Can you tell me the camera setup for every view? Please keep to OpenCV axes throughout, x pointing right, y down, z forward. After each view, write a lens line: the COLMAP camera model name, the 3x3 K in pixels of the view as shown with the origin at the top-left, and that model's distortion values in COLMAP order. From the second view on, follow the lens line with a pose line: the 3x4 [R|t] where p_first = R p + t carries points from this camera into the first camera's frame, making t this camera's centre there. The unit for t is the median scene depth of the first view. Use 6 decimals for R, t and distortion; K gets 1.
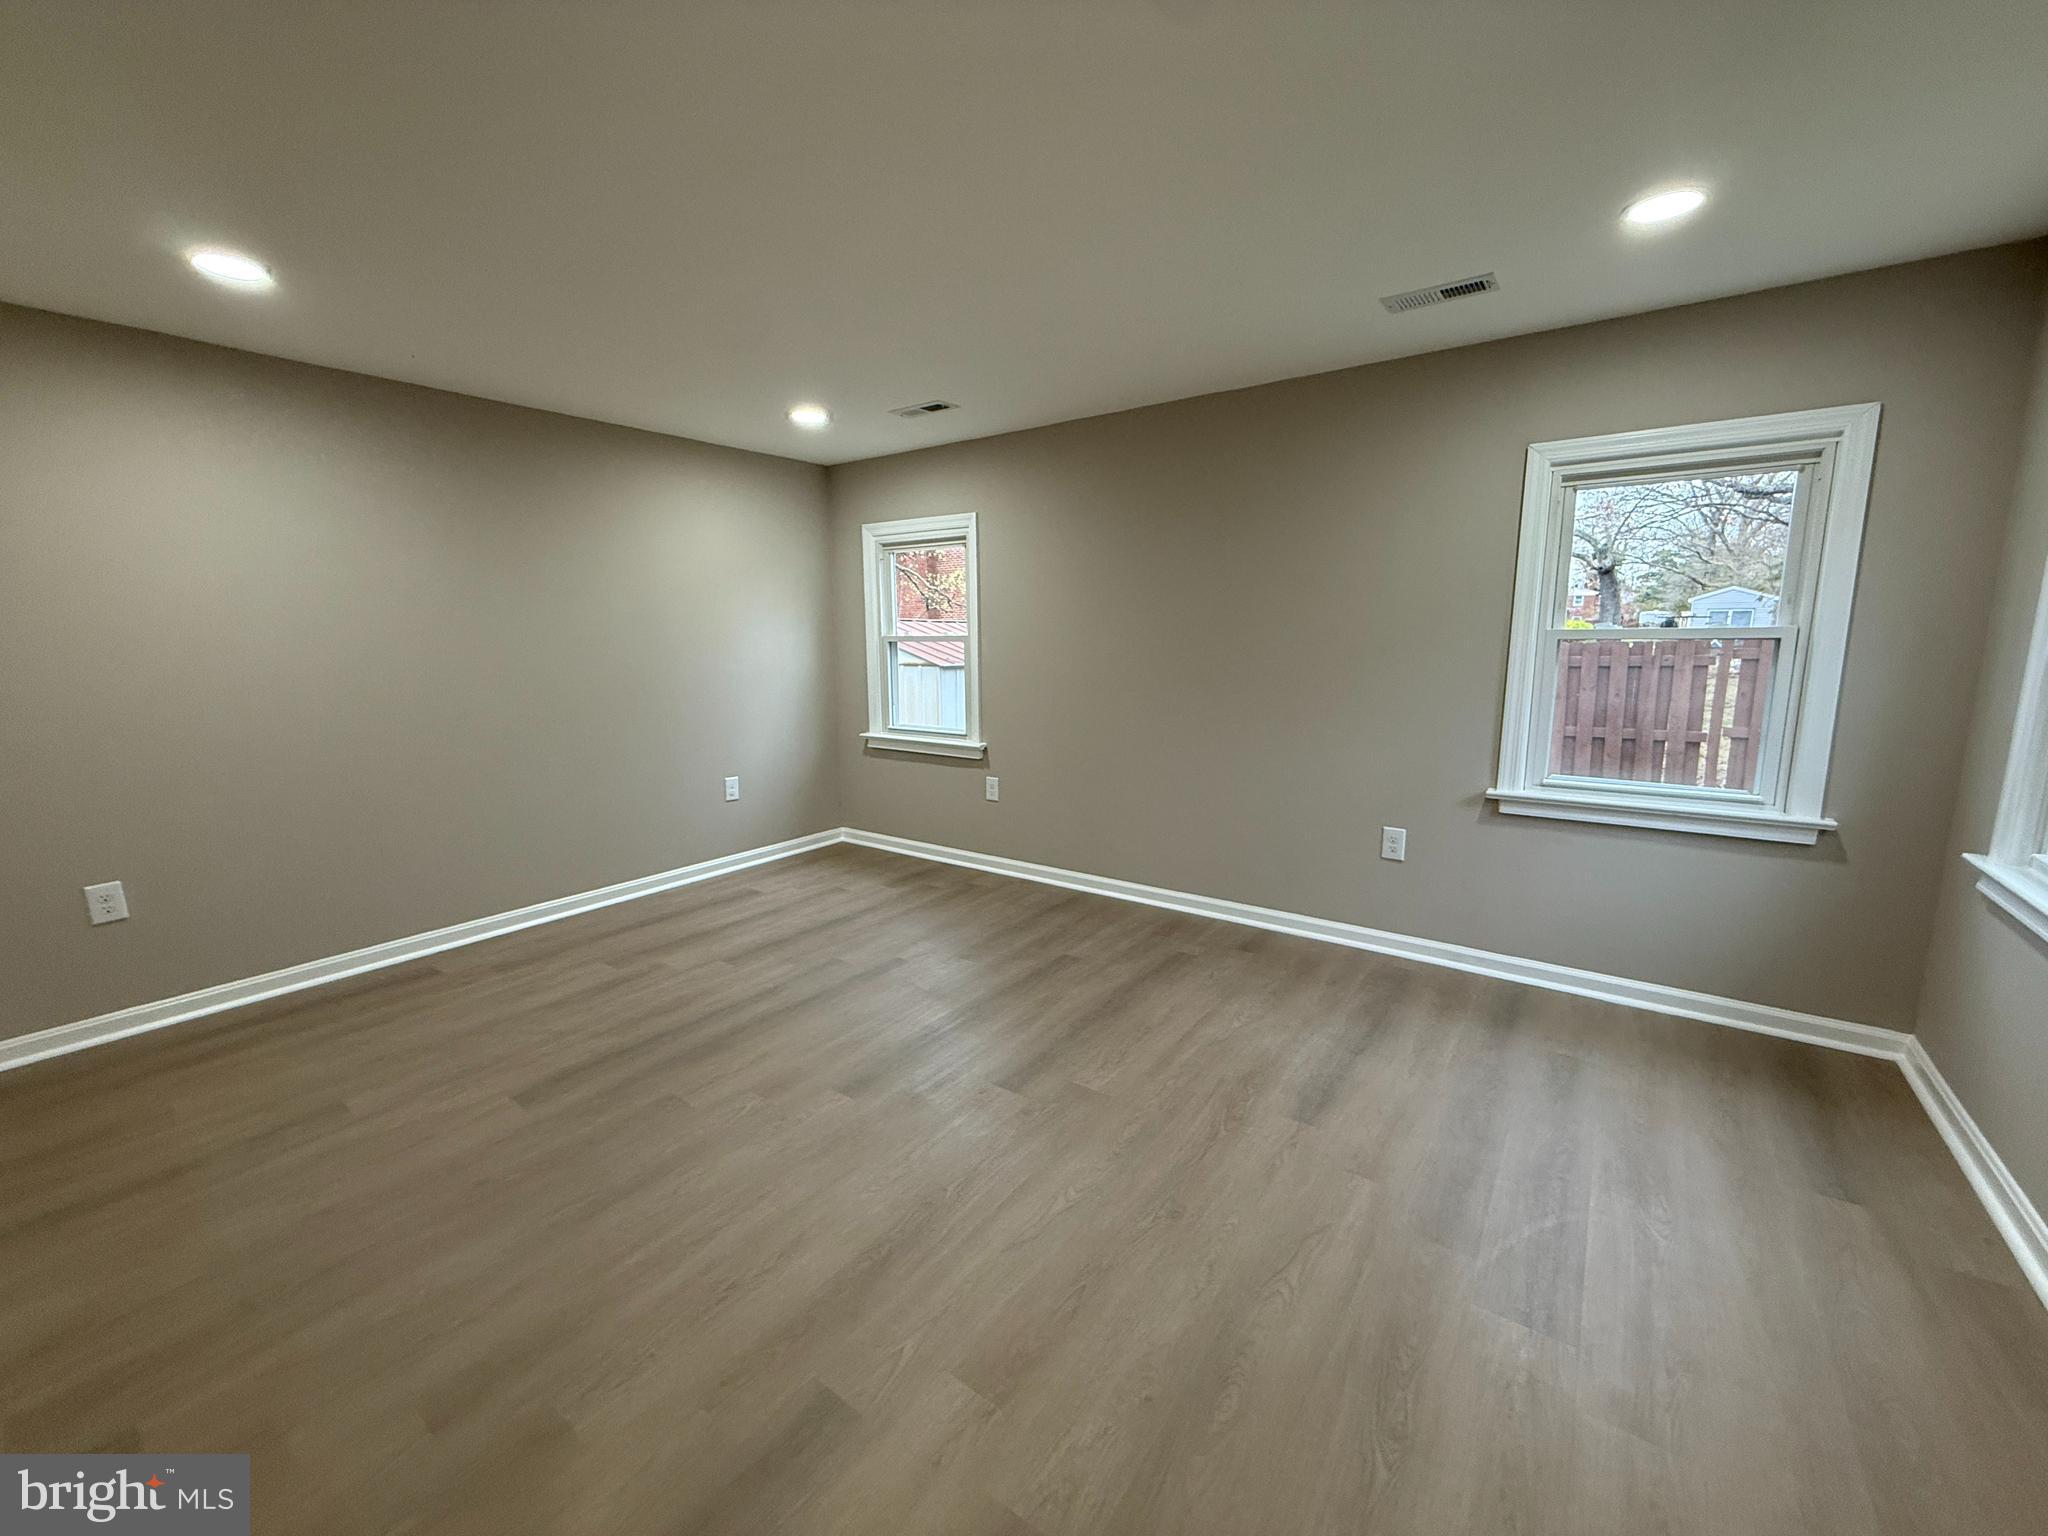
lens RADIAL K [[819.0, 0, 1018.7], [0, 819.0, 753.7], [0, 0, 1]] dist [0.000910, -0.000068]
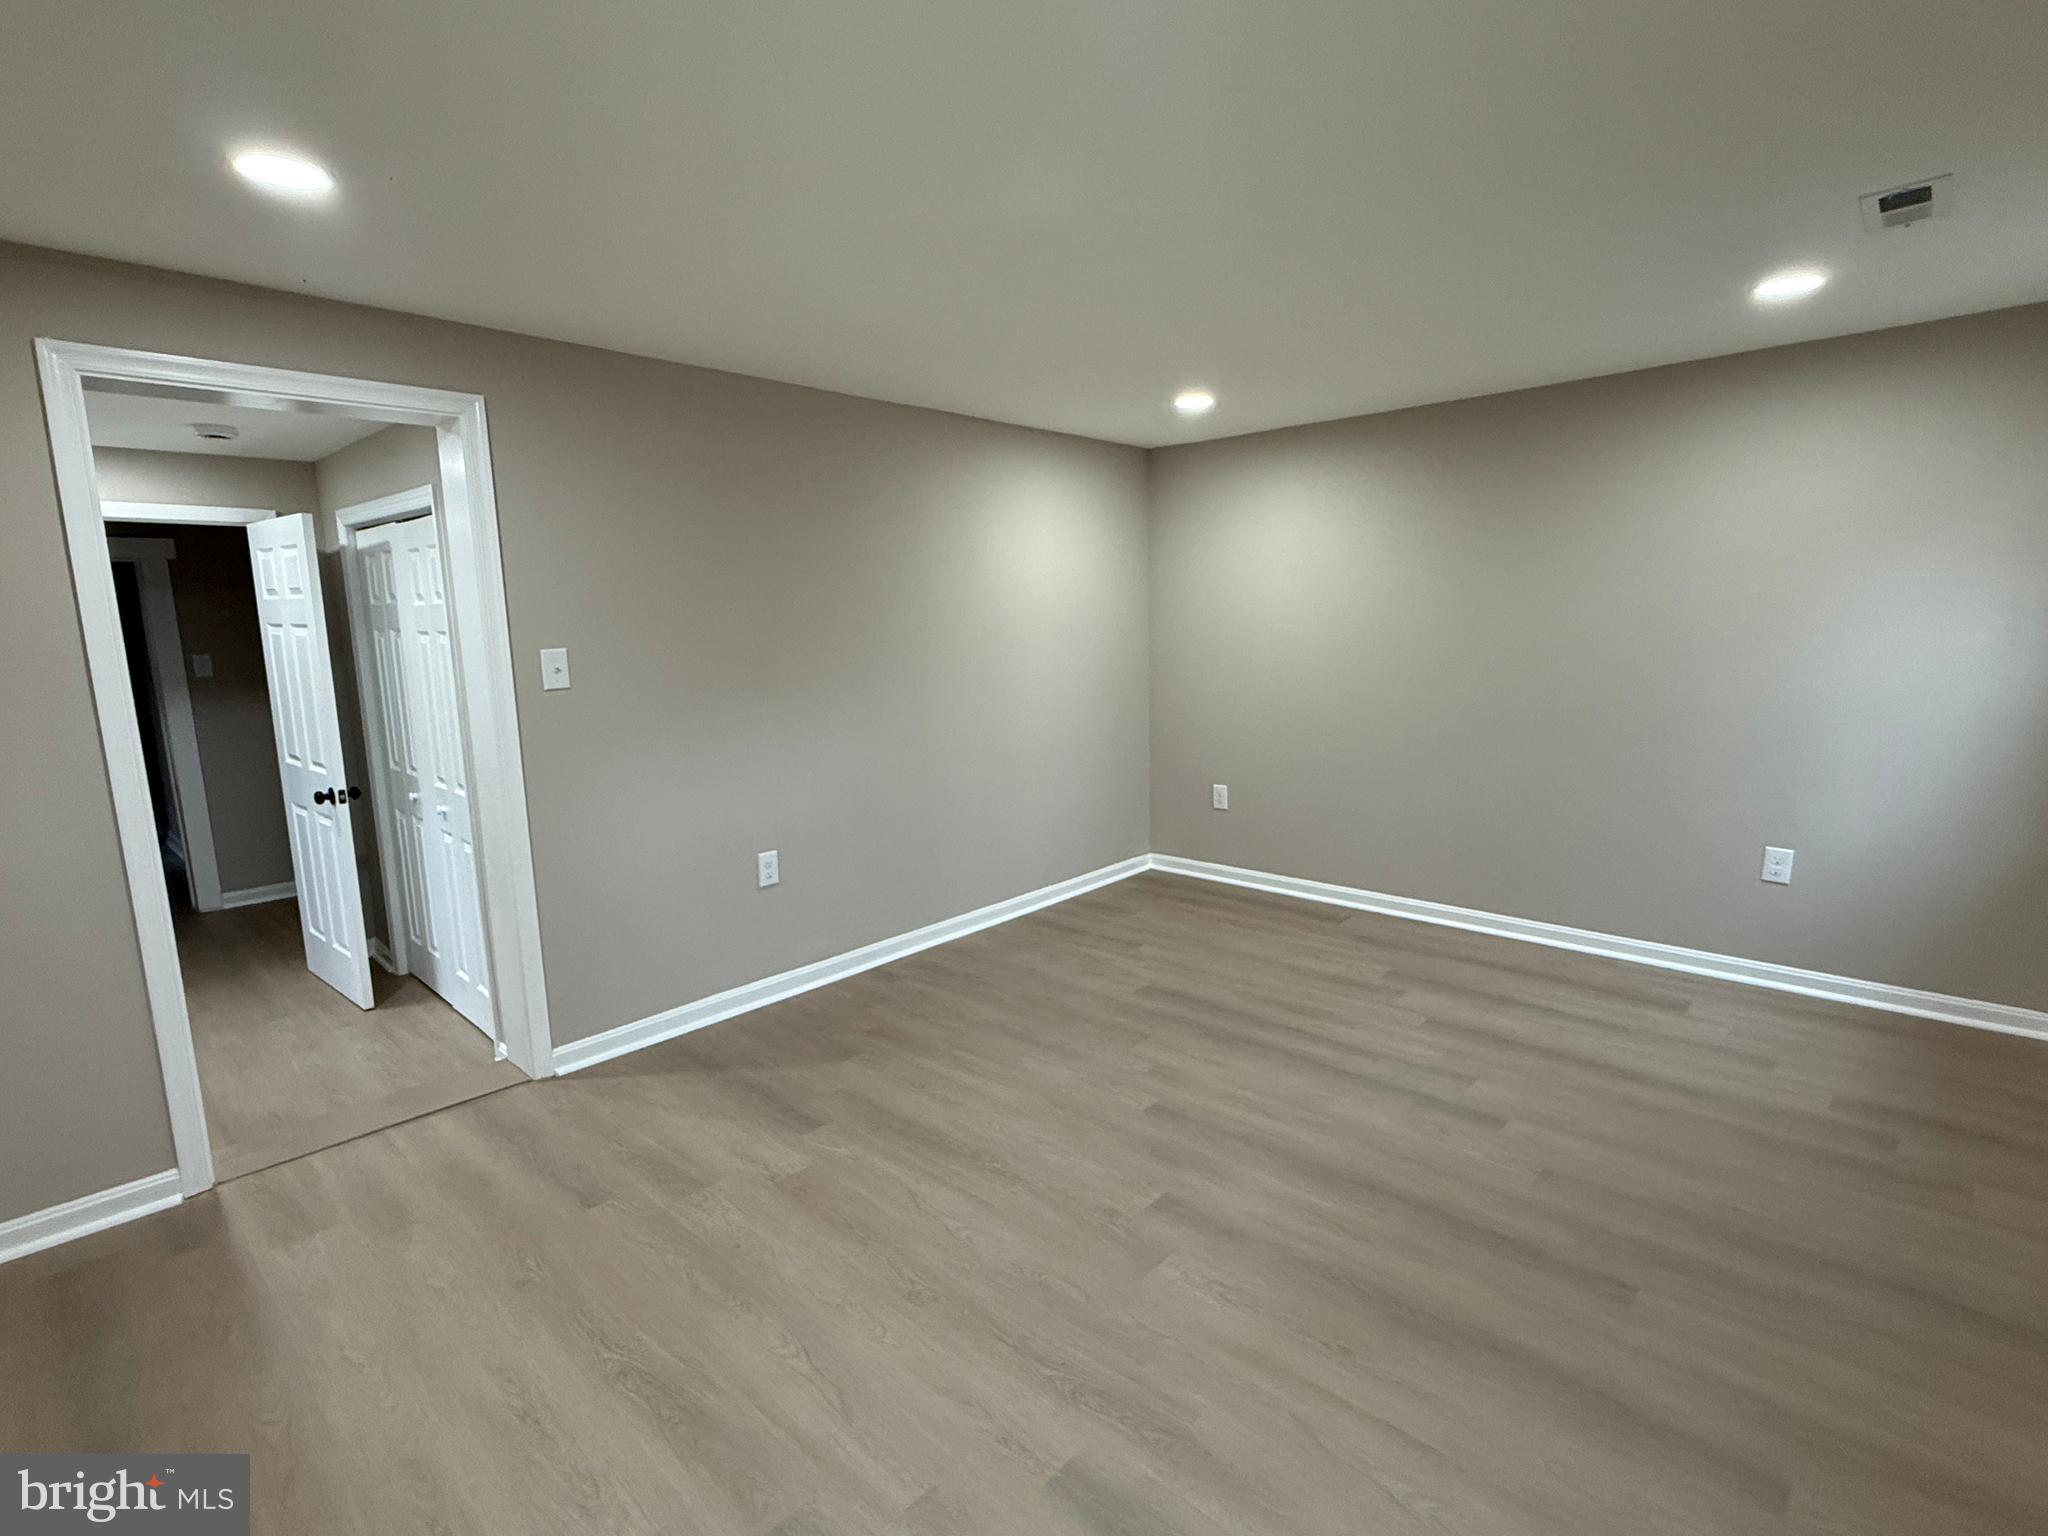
lens RADIAL K [[969.6, 0, 1022.9], [0, 969.6, 770.7], [0, 0, 1]] dist [-0.003356, 0.002088]
pose [[-0.120299, 0.166842, -0.978617, 0.948722], [-0.120463, 0.976039, 0.181210, -0.200205], [0.985402, 0.139686, -0.097318, 0.933620]]
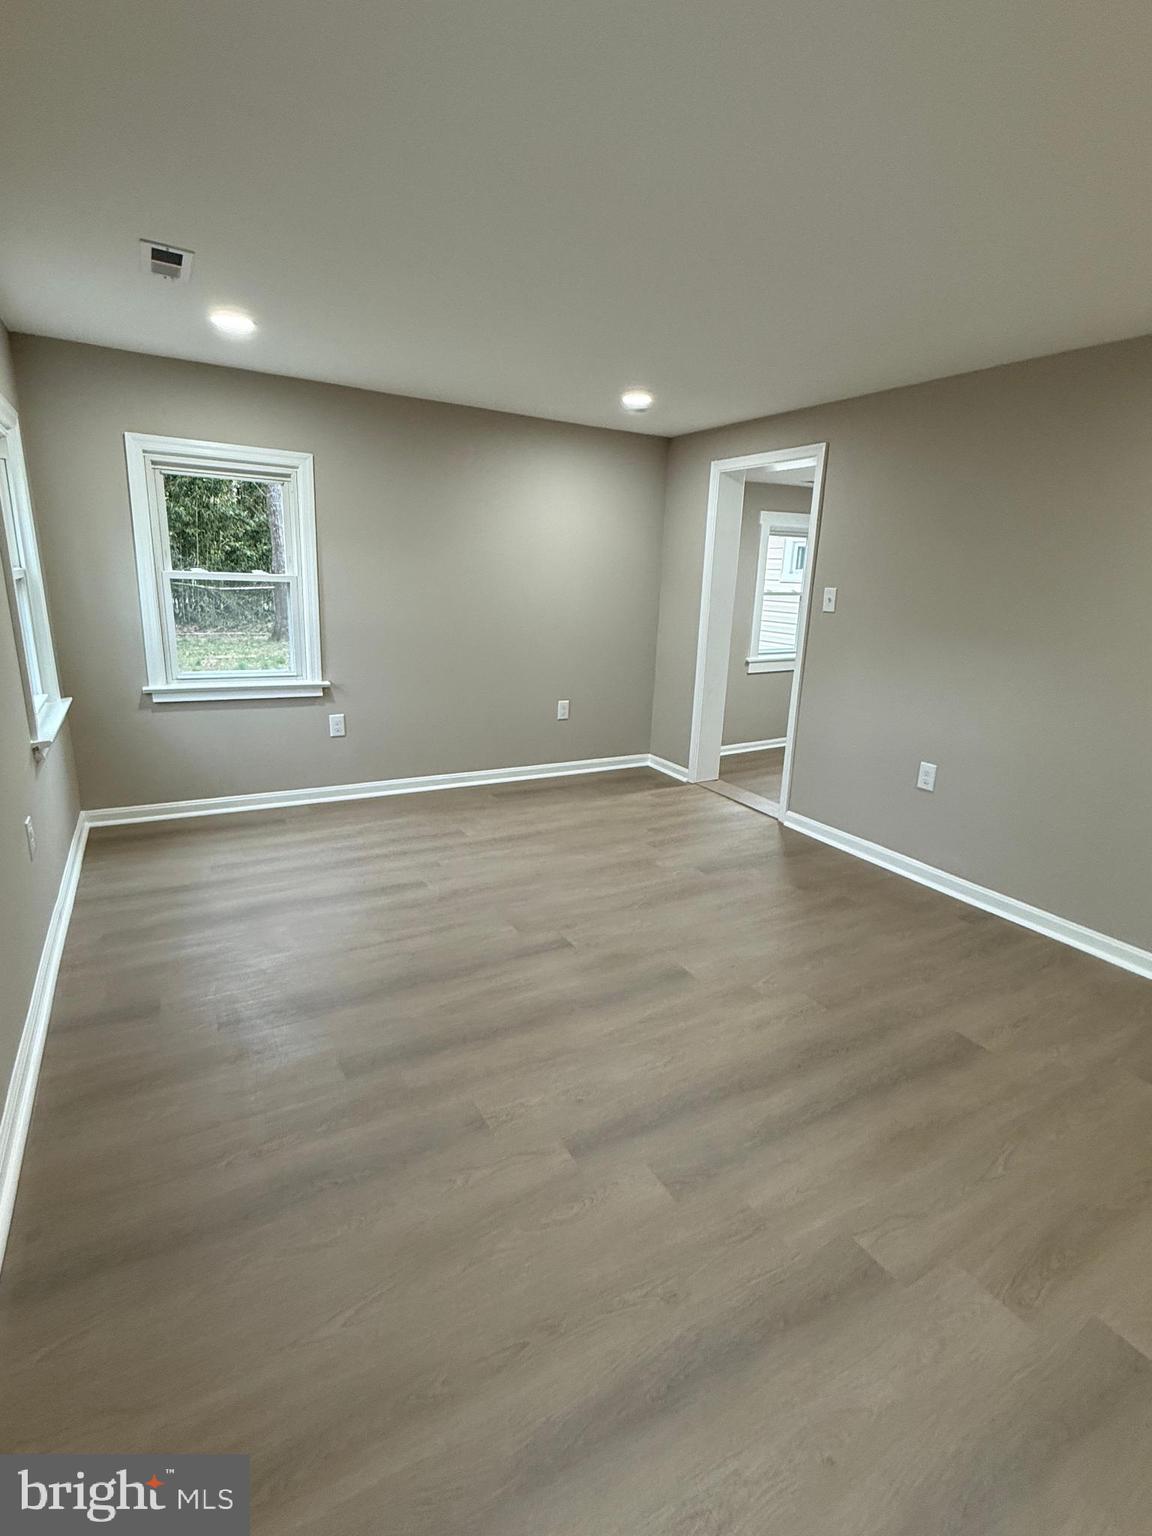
lens RADIAL K [[727.2, 0, 573.6], [0, 727.2, 763.3], [0, 0, 1]] dist [-0.003356, 0.002088]
pose [[-0.912767, -0.133709, 0.385978, -0.459569], [0.024355, 0.925414, 0.378174, -0.323023], [-0.407755, 0.354585, -0.841431, 1.967945]]
